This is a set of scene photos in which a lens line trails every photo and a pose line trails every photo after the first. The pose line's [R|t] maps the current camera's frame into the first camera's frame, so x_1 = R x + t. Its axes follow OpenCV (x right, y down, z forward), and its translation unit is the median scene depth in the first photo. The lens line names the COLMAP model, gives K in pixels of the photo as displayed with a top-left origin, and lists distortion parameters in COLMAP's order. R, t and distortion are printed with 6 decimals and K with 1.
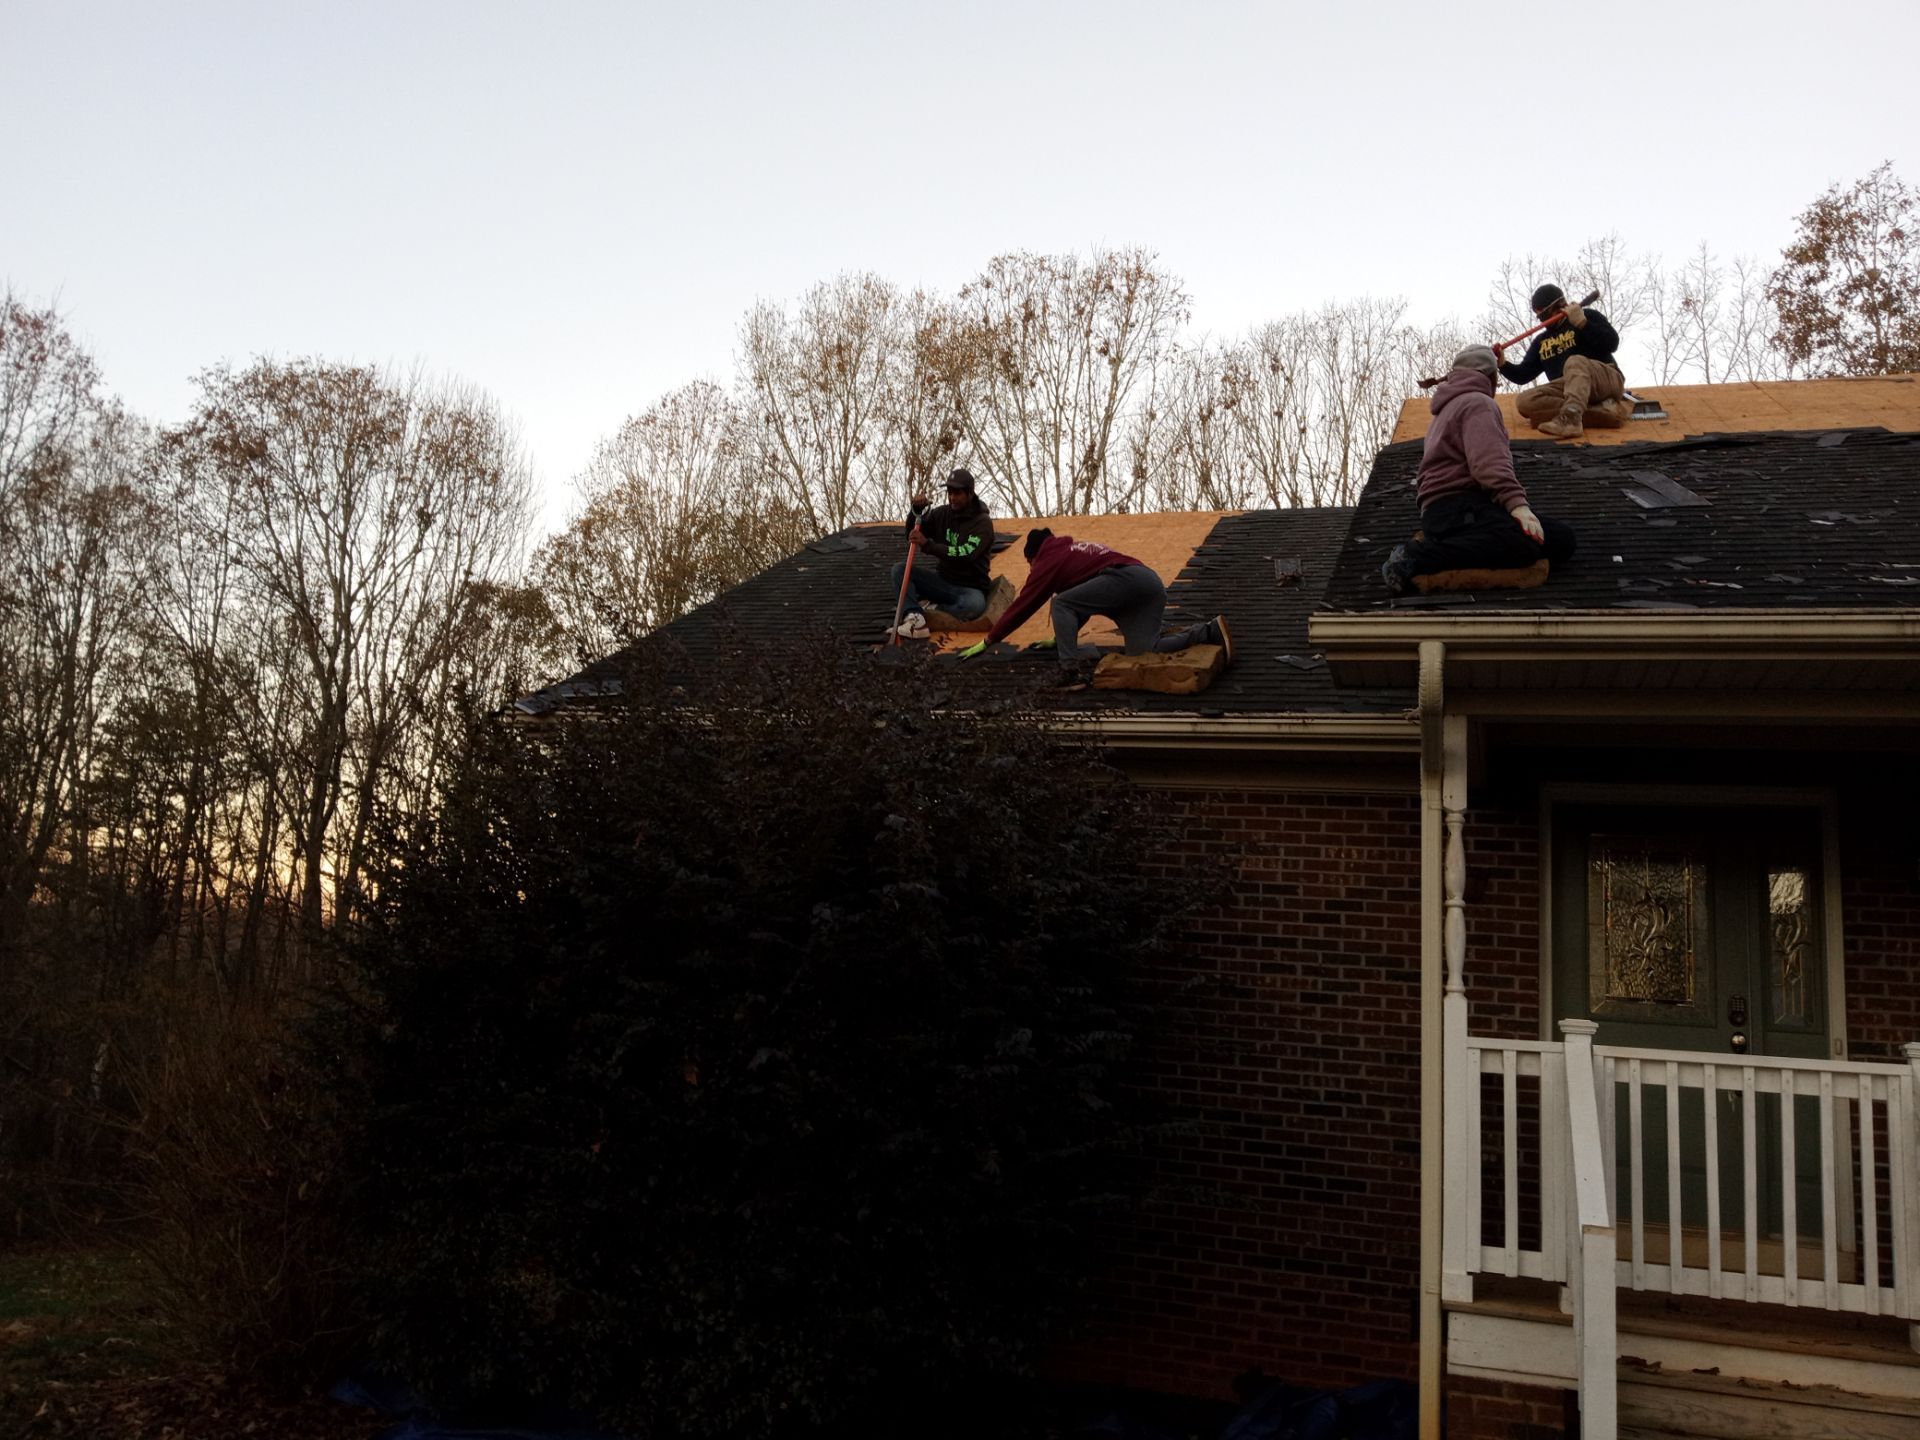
lens RADIAL K [[1576.5, 0, 949.8], [0, 1576.5, 699.5], [0, 0, 1]] dist [0.108352, -0.214273]
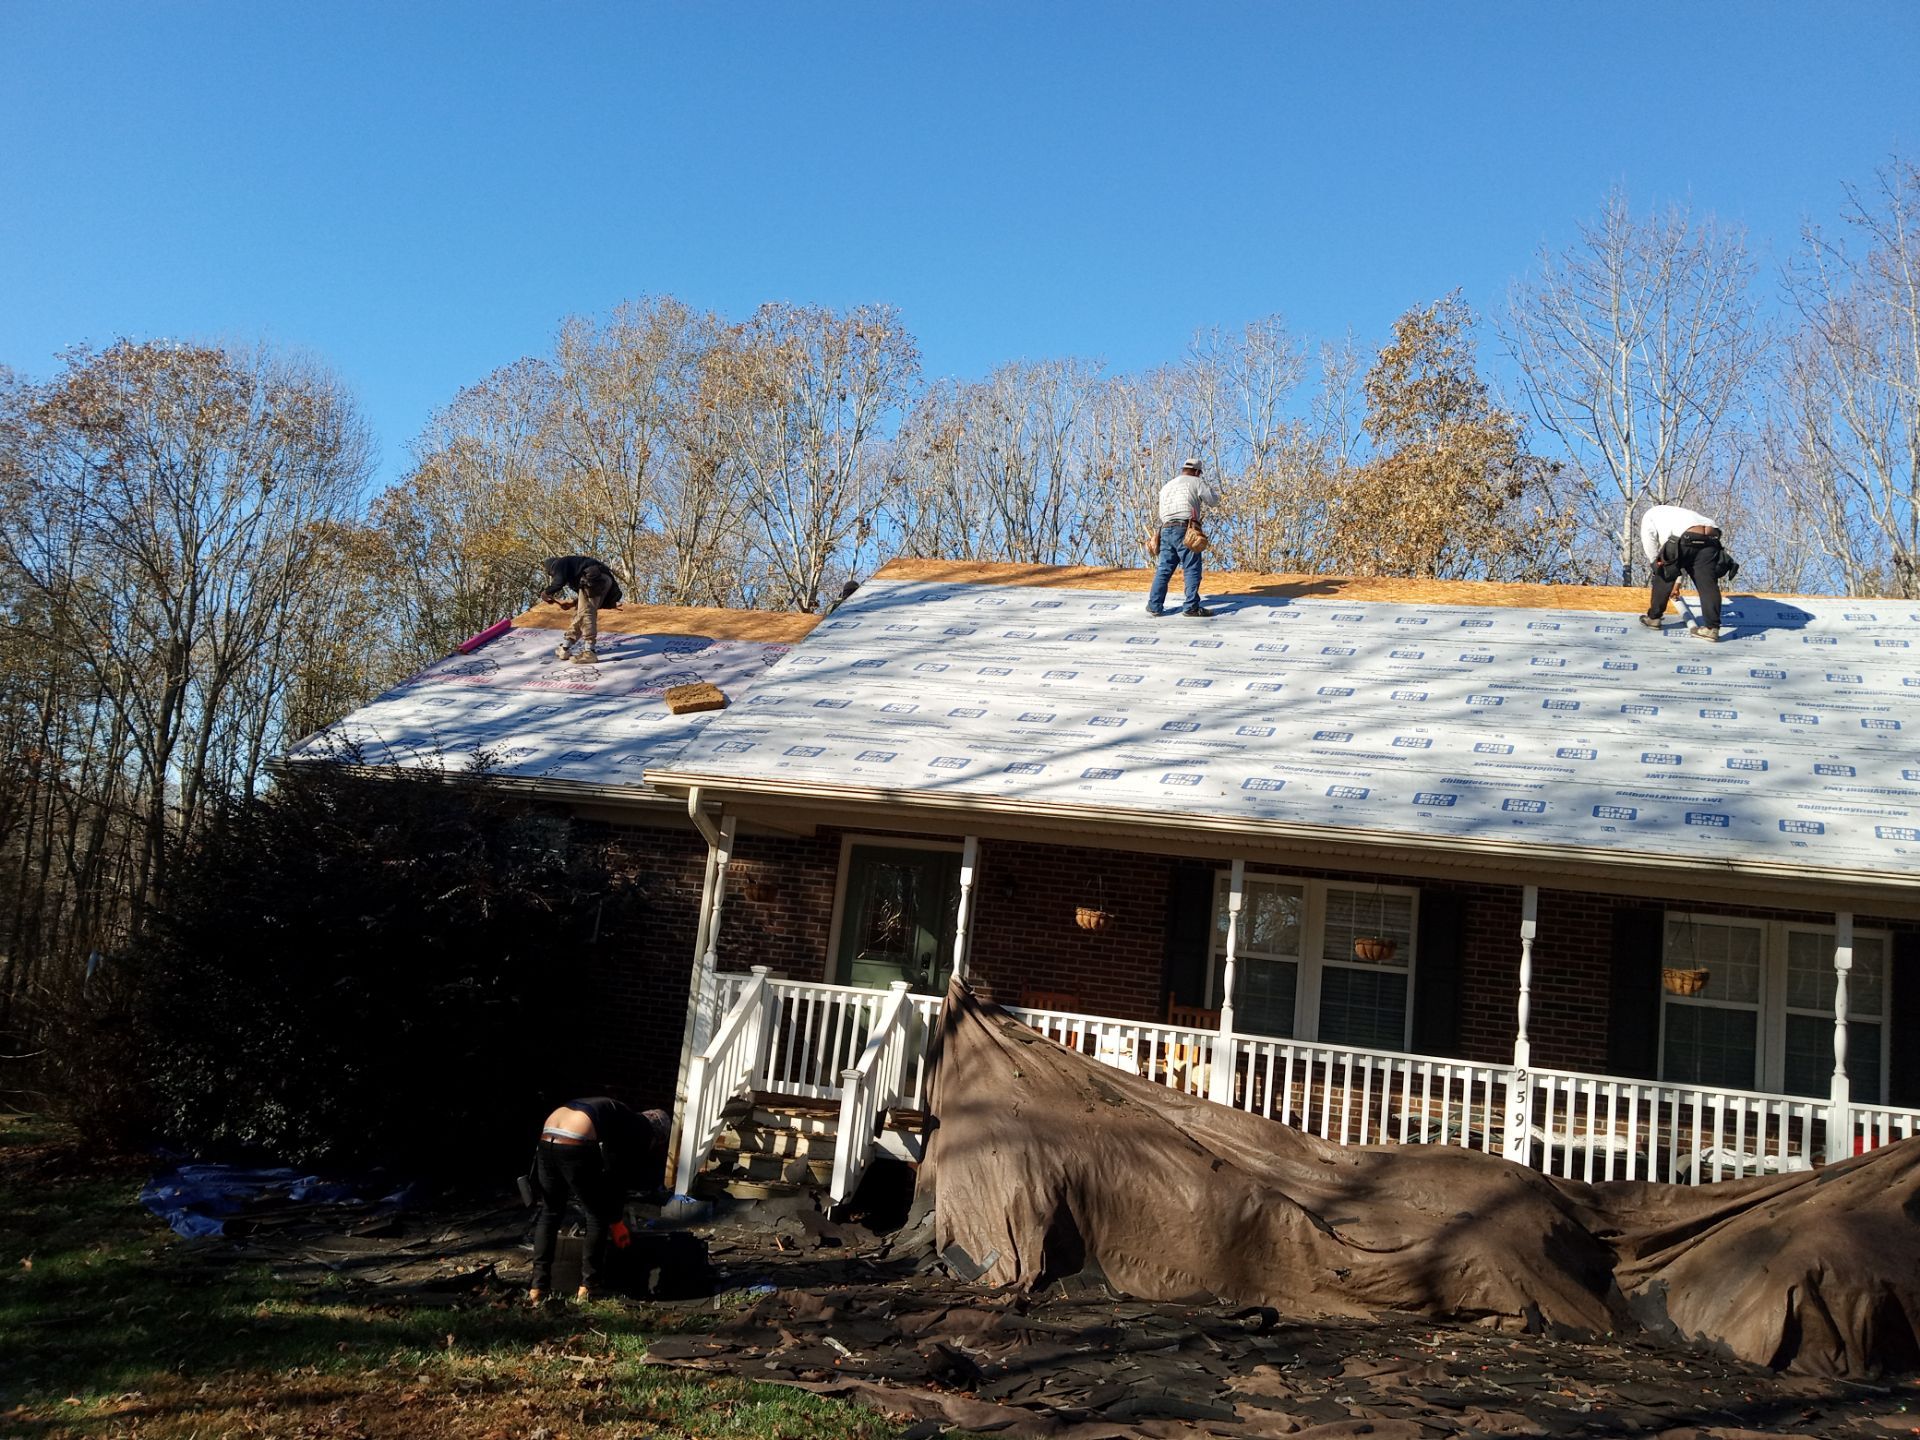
lens RADIAL K [[1619.0, 0, 958.6], [0, 1619.0, 648.2], [0, 0, 1]] dist [0.052271, 0.002787]
pose [[0.996630, 0.042918, 0.069907, 0.088141], [-0.045316, 0.998425, 0.033084, -0.055550], [-0.068377, -0.036141, 0.997005, -0.210233]]
